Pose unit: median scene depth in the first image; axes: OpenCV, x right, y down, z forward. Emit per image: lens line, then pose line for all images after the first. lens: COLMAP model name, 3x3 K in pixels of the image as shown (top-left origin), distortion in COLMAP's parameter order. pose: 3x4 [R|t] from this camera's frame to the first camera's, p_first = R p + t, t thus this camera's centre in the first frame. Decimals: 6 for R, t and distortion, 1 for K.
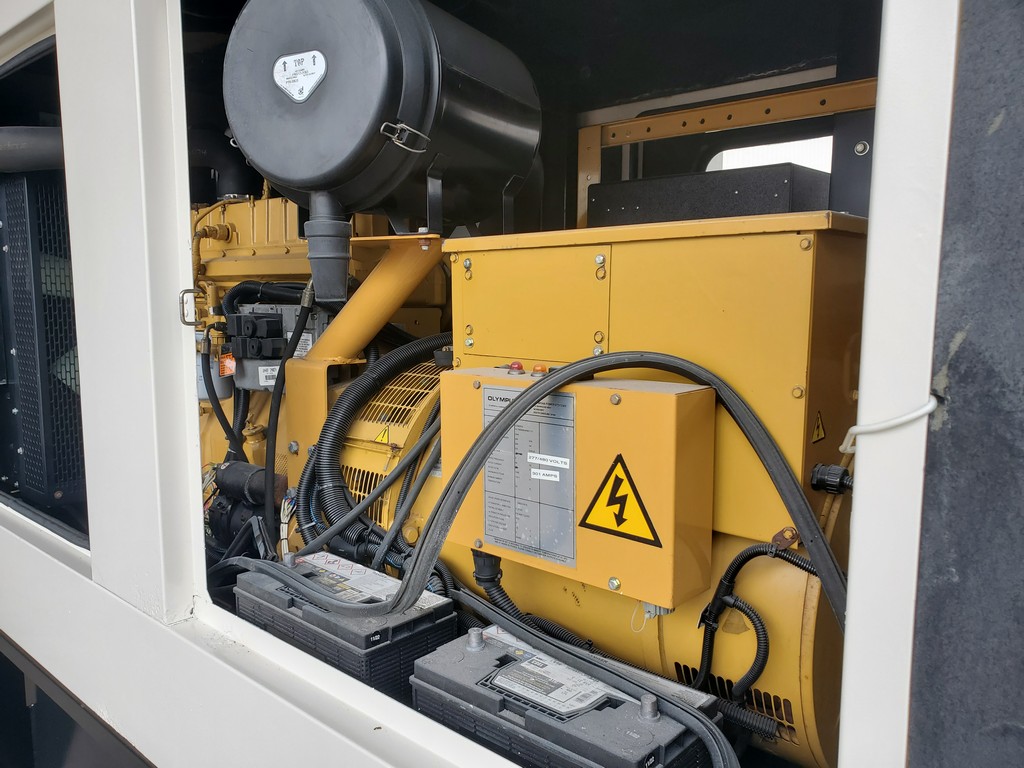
lens RADIAL K [[790.5, 0, 512.0], [0, 790.5, 384.0], [0, 0, 1]] dist [0.006431, 0.002165]
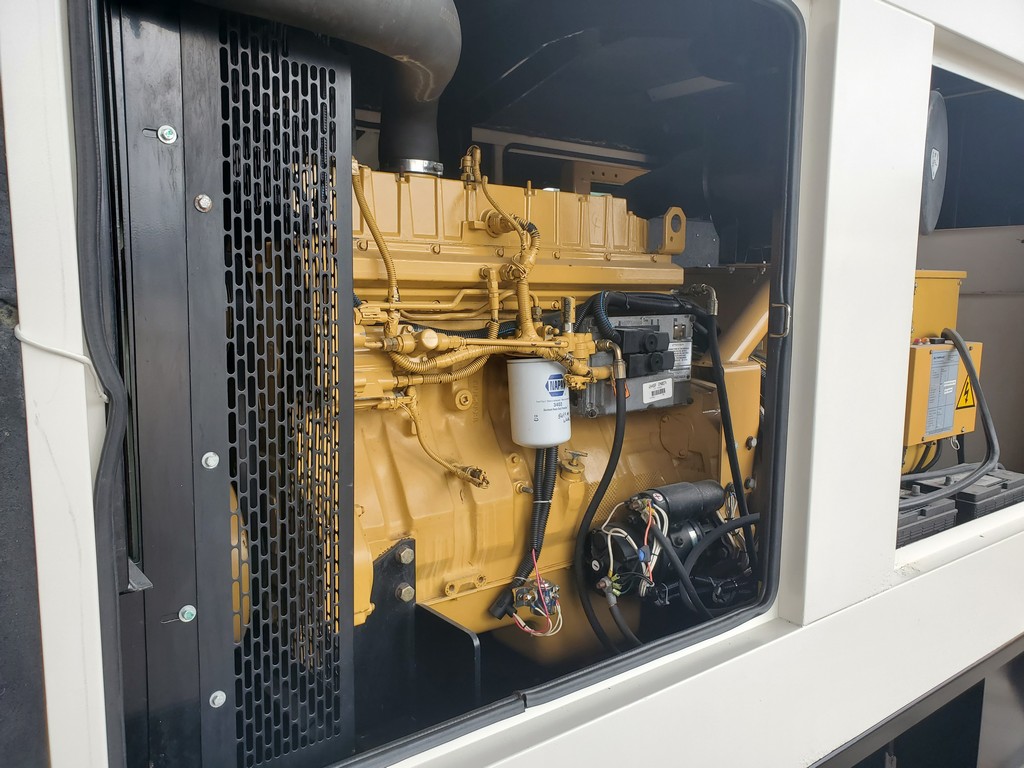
lens RADIAL K [[799.6, 0, 512.0], [0, 799.6, 384.0], [0, 0, 1]] dist [0.002388, -0.000082]
pose [[0.189010, -0.119079, 0.974728, -2.094911], [0.103403, 0.989515, 0.100834, -0.219160], [-0.976516, 0.081731, 0.199341, 1.604746]]
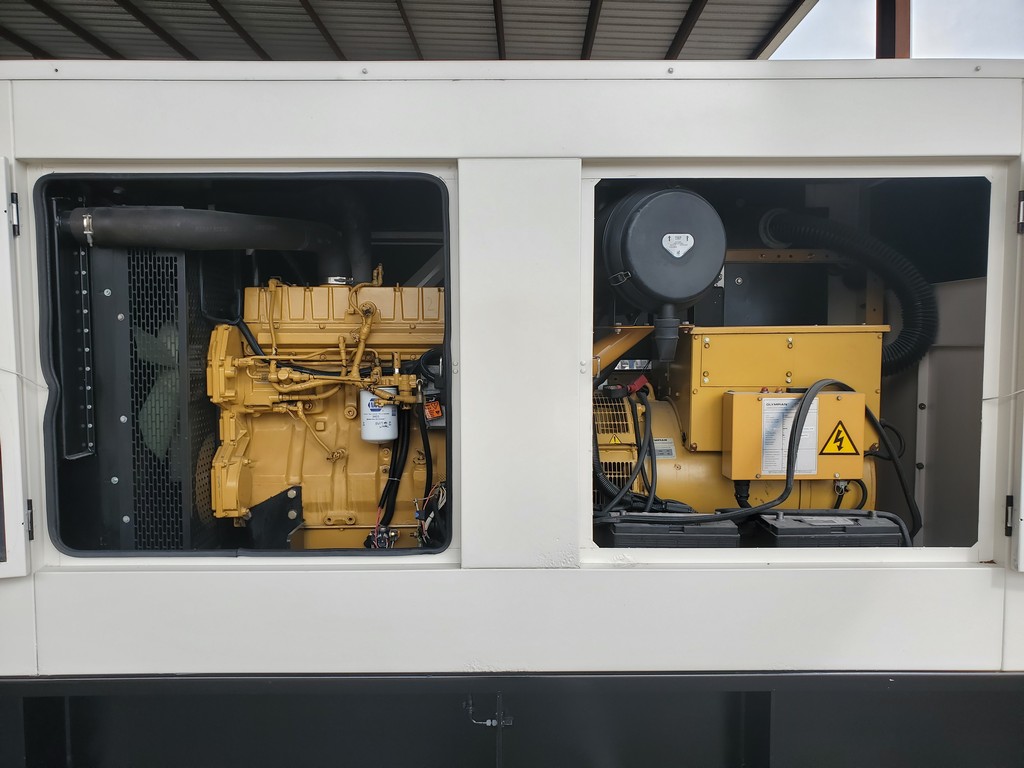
lens RADIAL K [[790.5, 0, 512.0], [0, 790.5, 384.0], [0, 0, 1]] dist [0.006431, 0.002165]
pose [[0.742507, -0.038901, 0.668708, -1.970327], [0.082799, 0.995986, -0.033997, -0.022236], [-0.664702, 0.080612, 0.742747, -0.137867]]
